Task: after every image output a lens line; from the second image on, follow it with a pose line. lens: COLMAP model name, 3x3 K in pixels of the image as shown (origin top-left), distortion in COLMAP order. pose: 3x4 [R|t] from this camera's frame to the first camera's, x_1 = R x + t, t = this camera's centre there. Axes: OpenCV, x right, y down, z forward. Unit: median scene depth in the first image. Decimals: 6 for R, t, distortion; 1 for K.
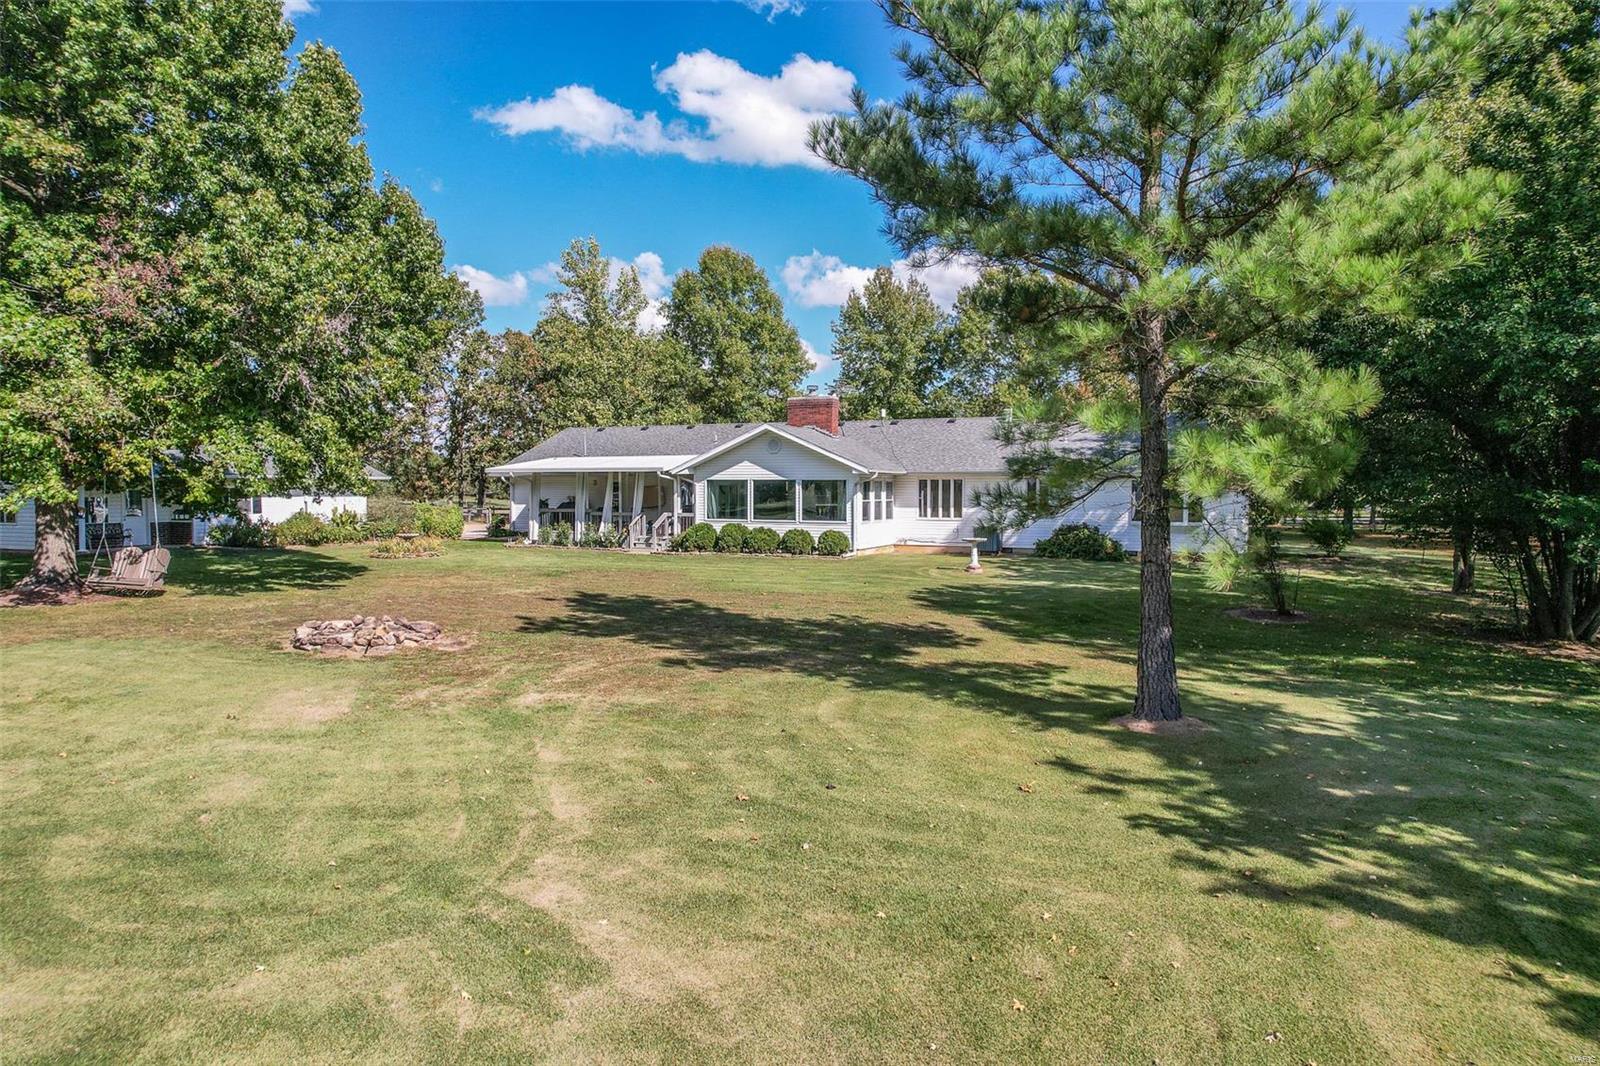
lens RADIAL K [[1003.9, 0, 800.0], [0, 1003.9, 533.0], [0, 0, 1]] dist [-0.064294, 0.051778]
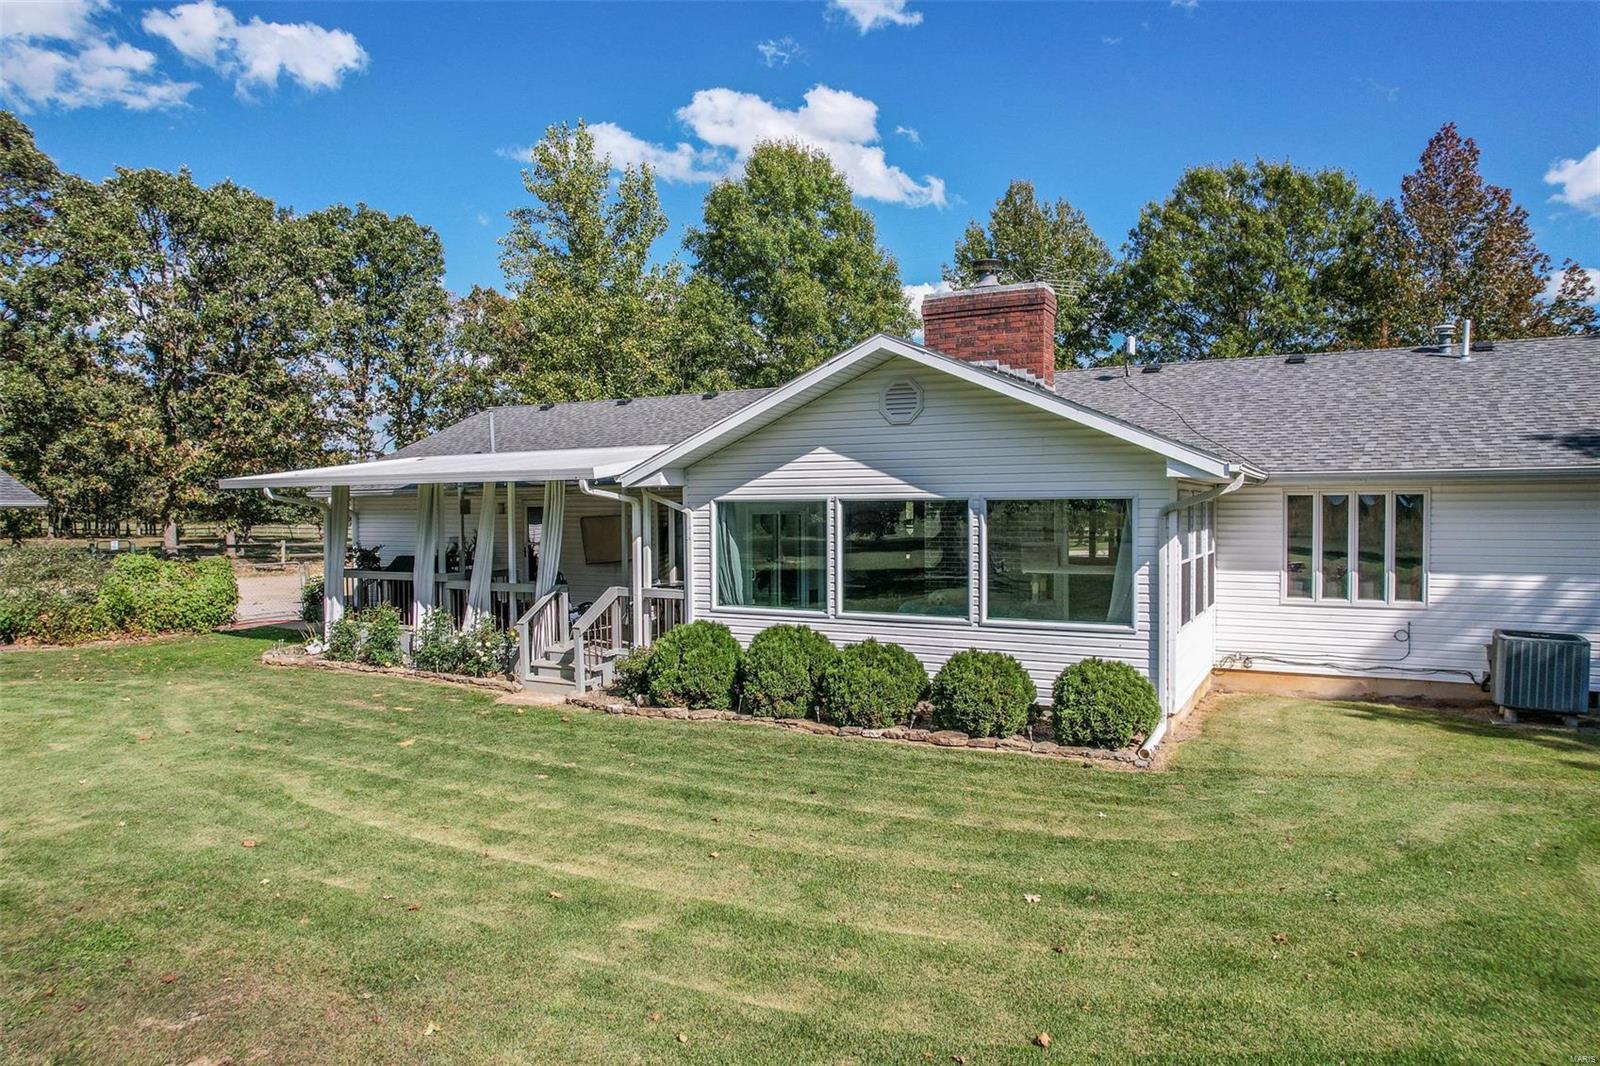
lens RADIAL K [[1013.7, 0, 802.6], [0, 1013.7, 542.1], [0, 0, 1]] dist [-0.078642, 0.065705]
pose [[0.997574, -0.006329, -0.069325, -0.035224], [0.005738, 0.999945, -0.008723, -0.034096], [0.069376, 0.008304, 0.997556, 0.624443]]
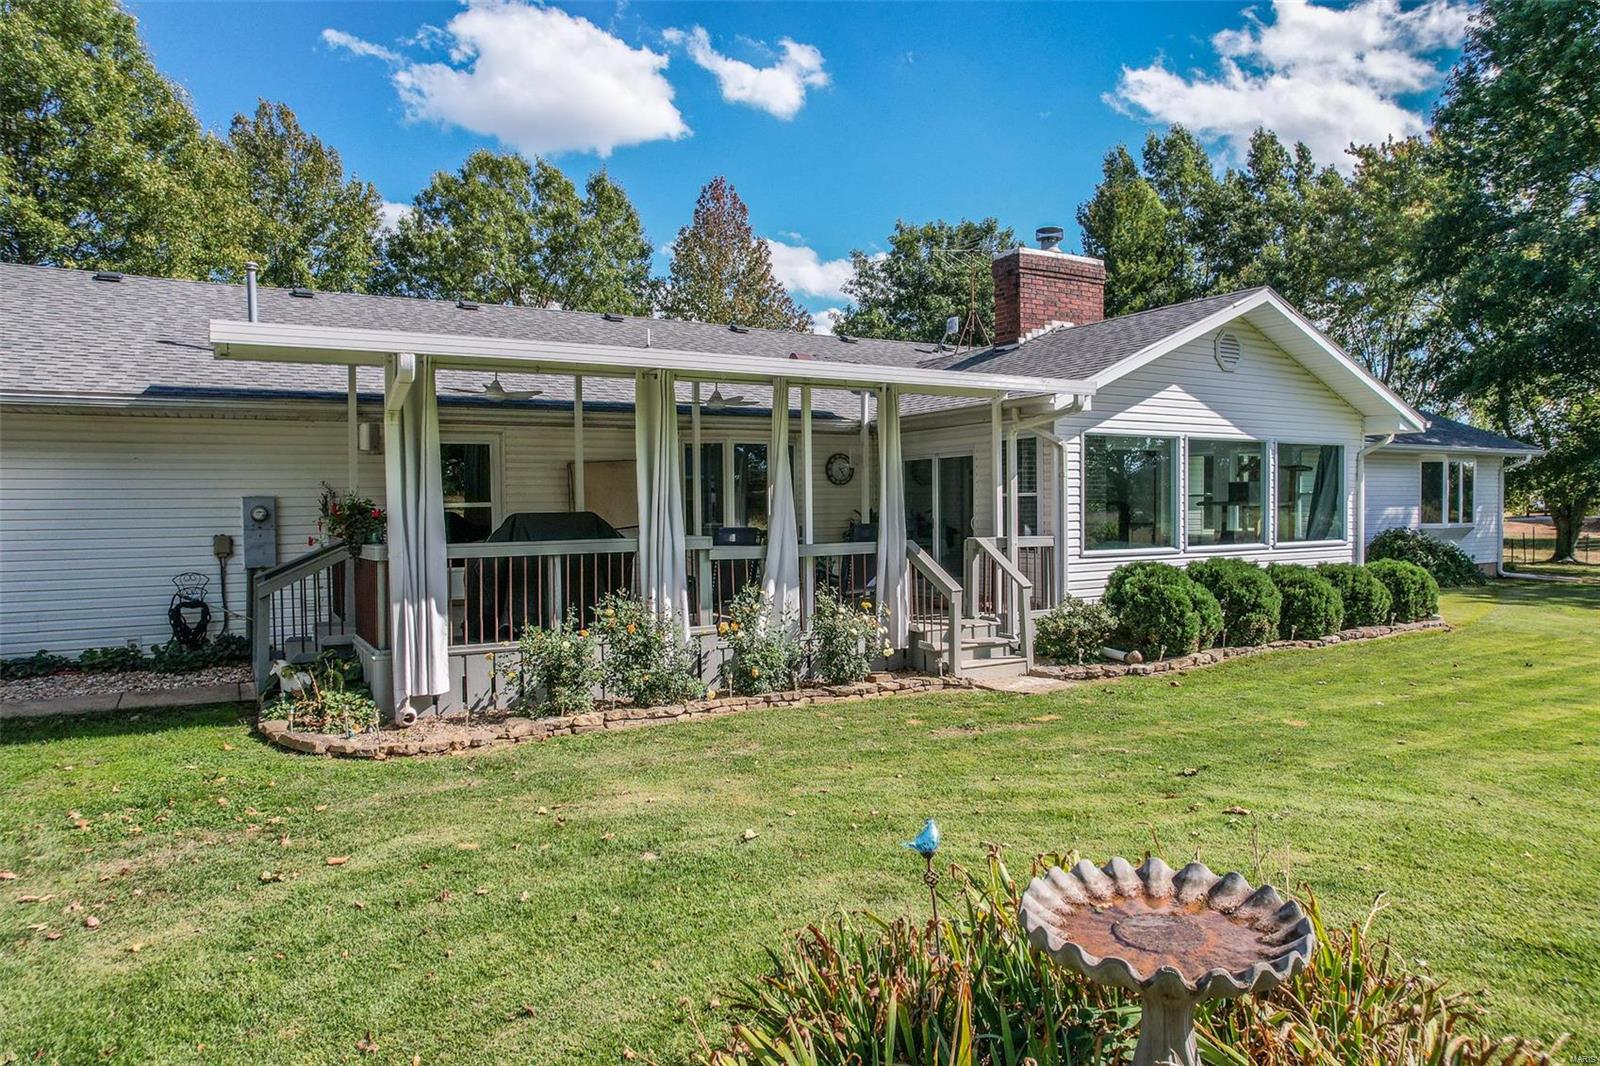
lens RADIAL K [[1003.9, 0, 800.0], [0, 1003.9, 533.0], [0, 0, 1]] dist [-0.064294, 0.051778]
pose [[0.574668, -0.030516, 0.817817, -0.416965], [0.043500, 0.999031, 0.006711, -0.025934], [-0.817230, 0.031718, 0.575439, 0.881123]]
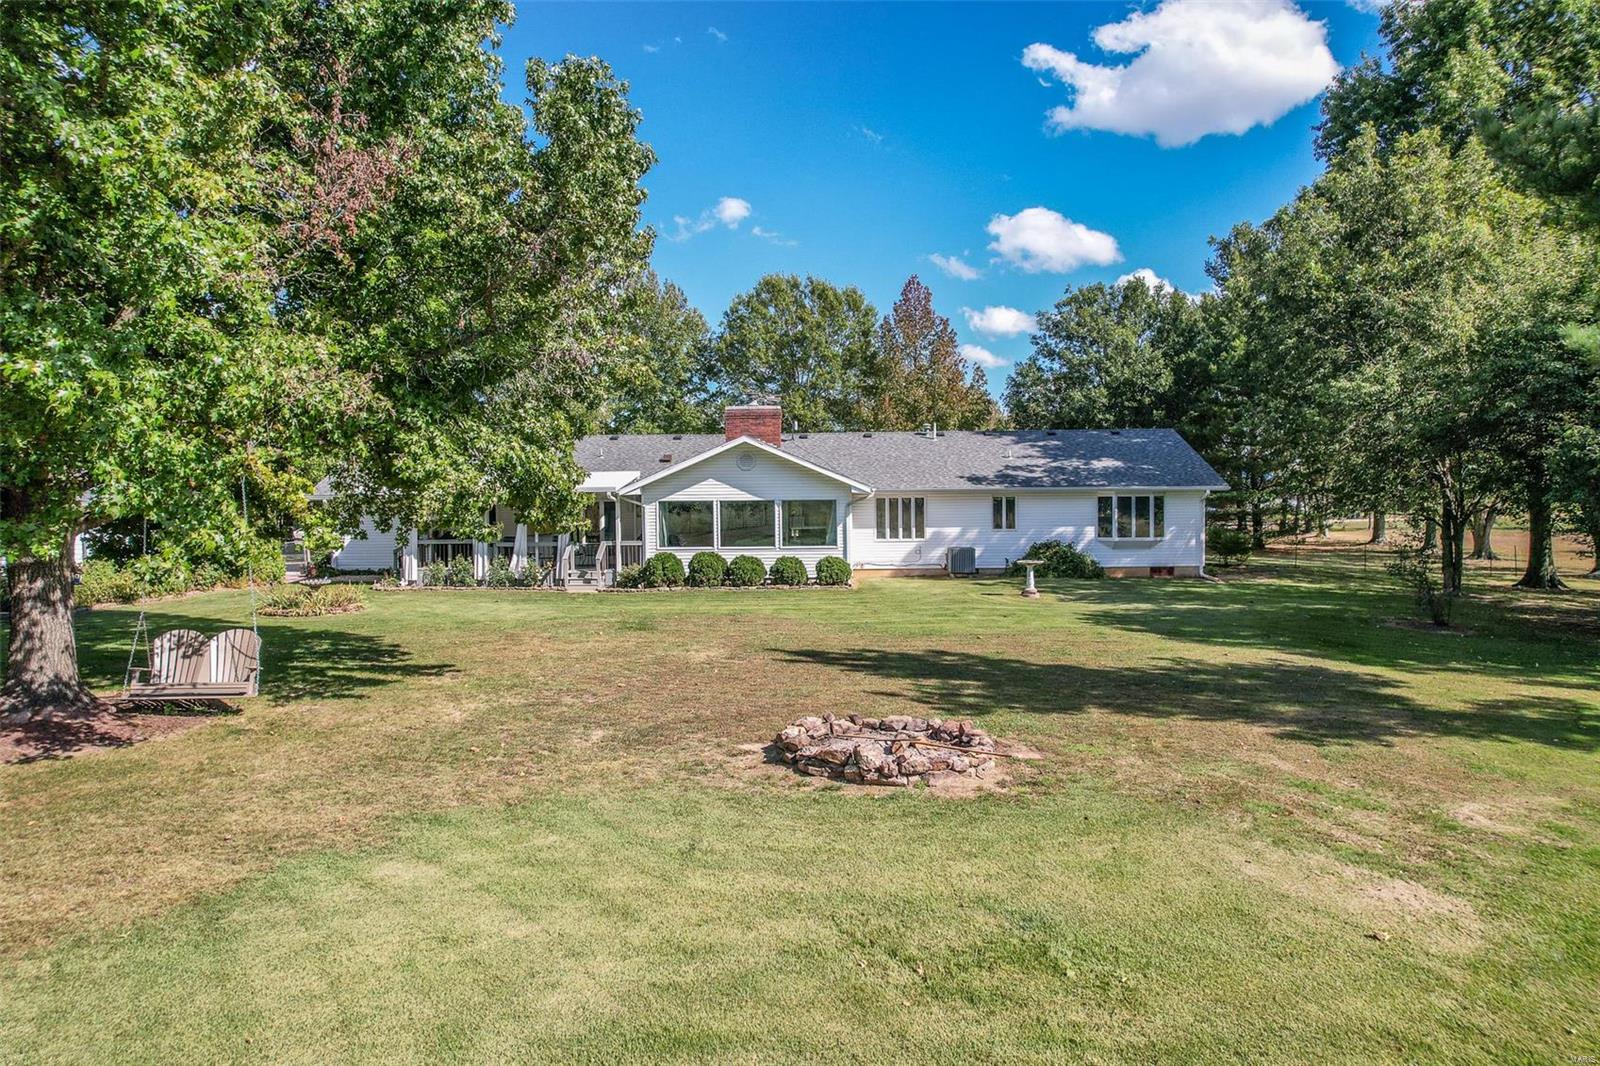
lens RADIAL K [[1013.7, 0, 802.6], [0, 1013.7, 542.1], [0, 0, 1]] dist [-0.078642, 0.065705]
pose [[0.918630, -0.027083, 0.394188, -0.315911], [0.029867, 0.999553, -0.000929, -0.014131], [-0.393987, 0.012627, 0.919029, 0.170135]]
